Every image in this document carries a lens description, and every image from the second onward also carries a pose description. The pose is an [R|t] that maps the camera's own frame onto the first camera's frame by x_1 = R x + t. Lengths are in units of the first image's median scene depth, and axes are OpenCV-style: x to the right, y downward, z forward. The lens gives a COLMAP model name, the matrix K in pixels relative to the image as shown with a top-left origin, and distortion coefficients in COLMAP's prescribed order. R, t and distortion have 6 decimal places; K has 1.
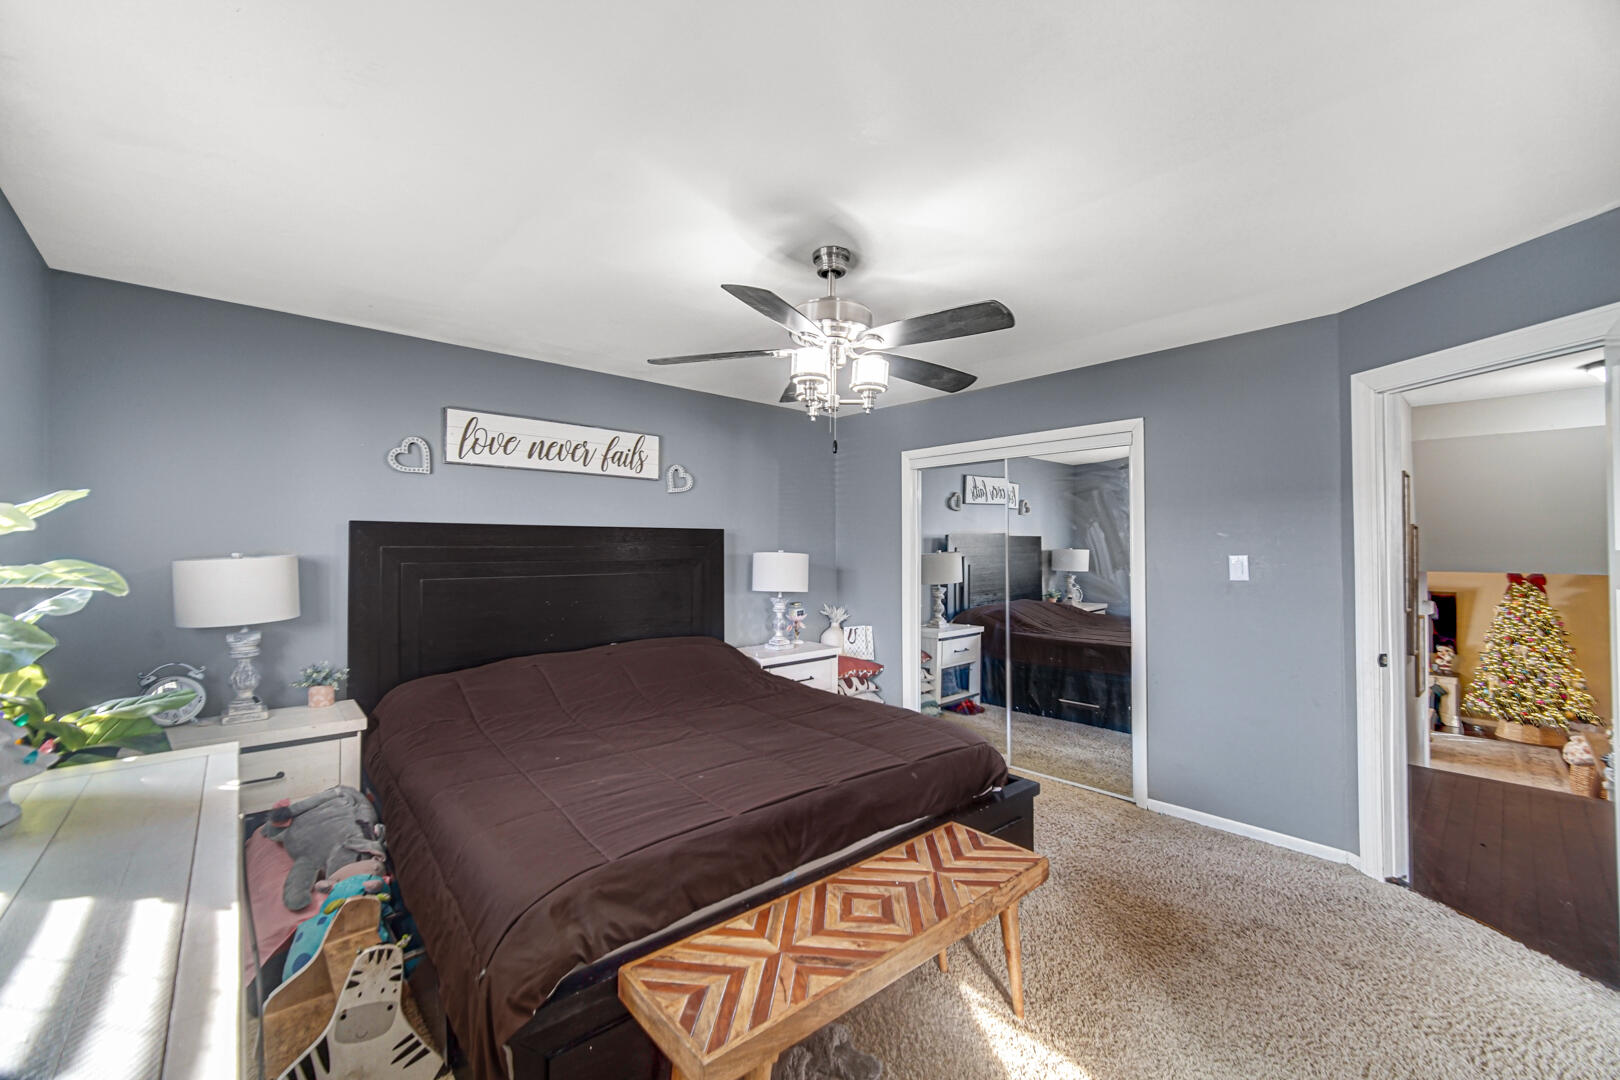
lens RADIAL K [[636.4, 0, 796.5], [0, 636.4, 542.8], [0, 0, 1]] dist [-0.000307, -0.000016]
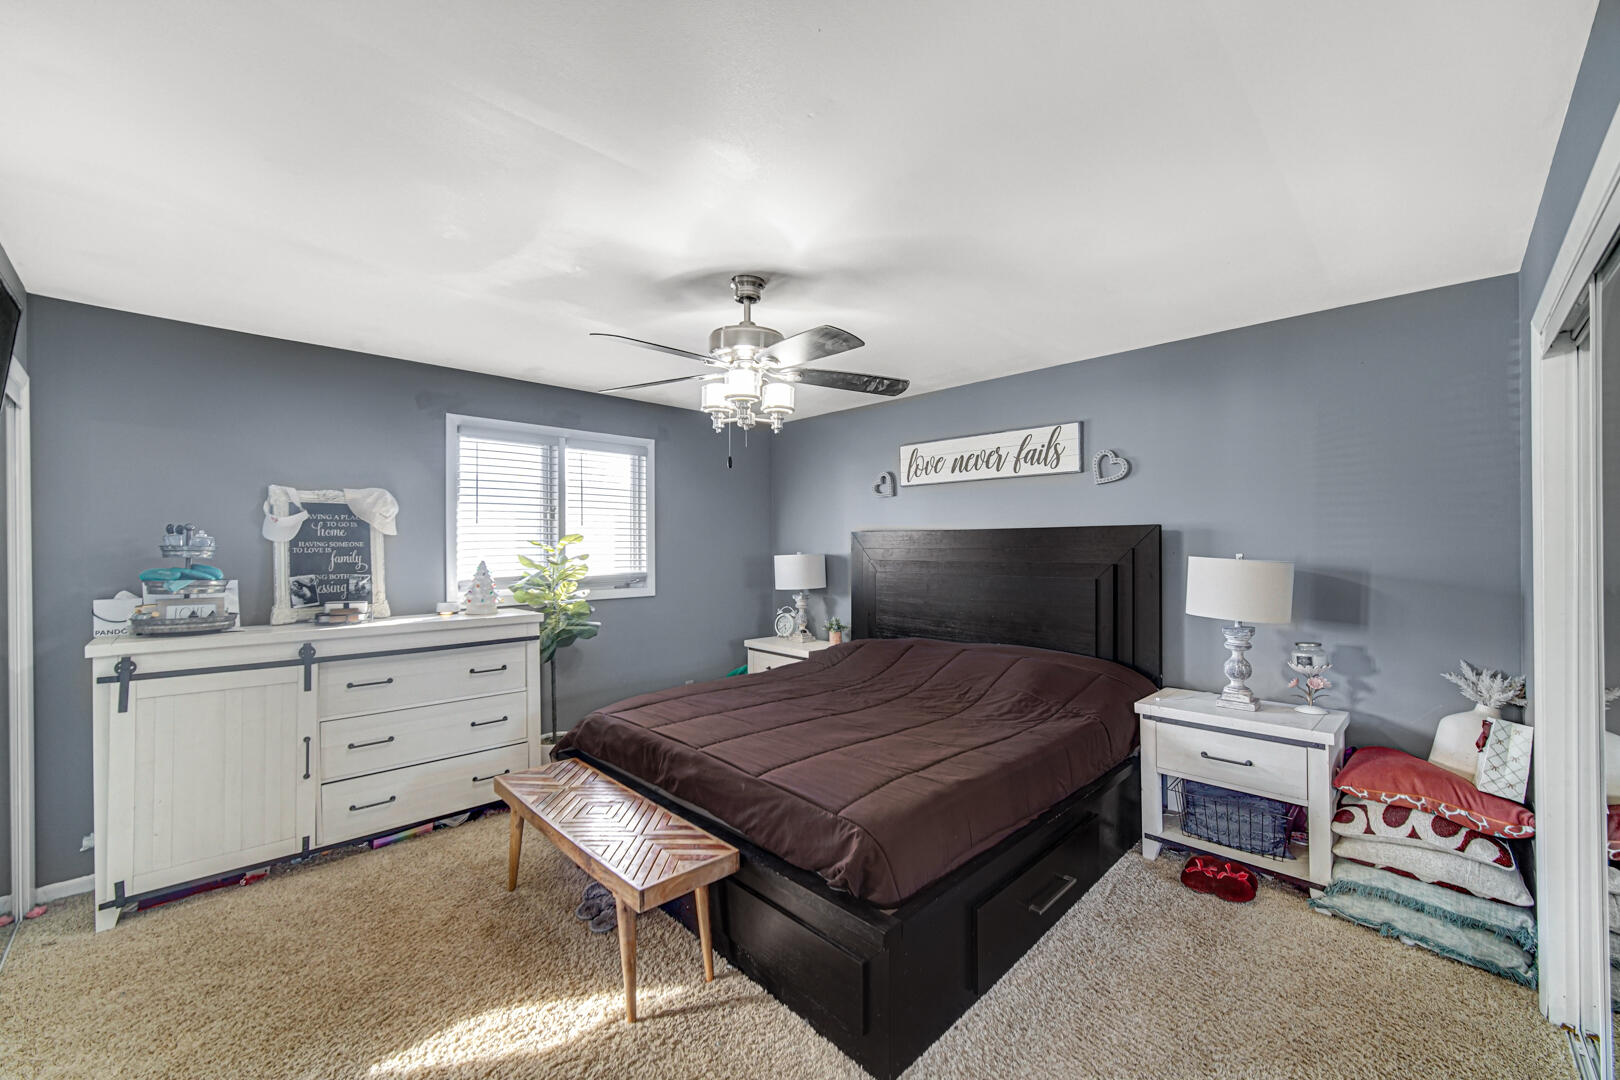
lens RADIAL K [[636.4, 0, 798.4], [0, 636.4, 545.1], [0, 0, 1]] dist [-0.000307, -0.000016]
pose [[0.057268, -0.005351, -0.998344, 0.712997], [0.009735, 0.999941, -0.004802, 0.002320], [0.998311, -0.009444, 0.057317, 0.634664]]
